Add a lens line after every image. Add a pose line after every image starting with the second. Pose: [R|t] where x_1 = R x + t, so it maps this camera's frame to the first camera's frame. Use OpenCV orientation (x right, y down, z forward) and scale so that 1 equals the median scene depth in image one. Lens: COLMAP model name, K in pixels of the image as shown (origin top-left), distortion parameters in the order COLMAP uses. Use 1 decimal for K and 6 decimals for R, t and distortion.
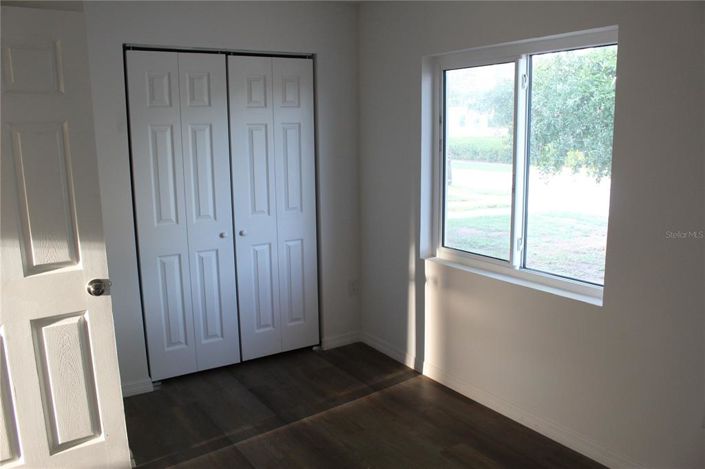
lens RADIAL K [[575.6, 0, 352.5], [0, 575.6, 234.5], [0, 0, 1]] dist [-0.120812, 0.007211]
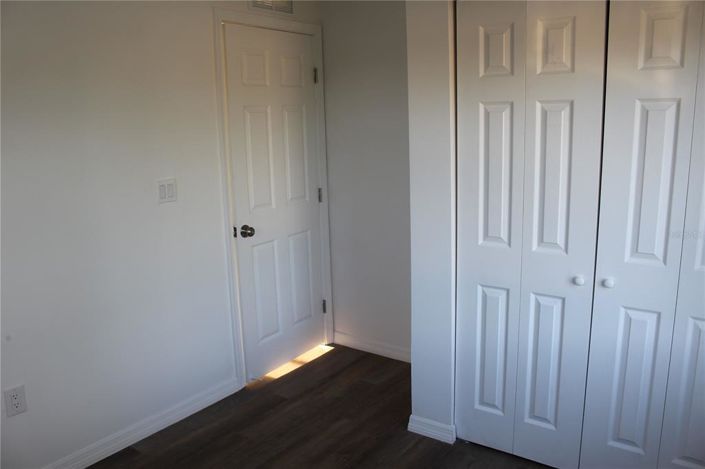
lens RADIAL K [[575.6, 0, 352.5], [0, 575.6, 234.5], [0, 0, 1]] dist [-0.120812, 0.007211]
pose [[0.345368, 0.196853, -0.917589, 0.255682], [-0.127885, 0.978504, 0.161787, -0.118963], [0.929713, 0.061470, 0.363119, 0.559090]]
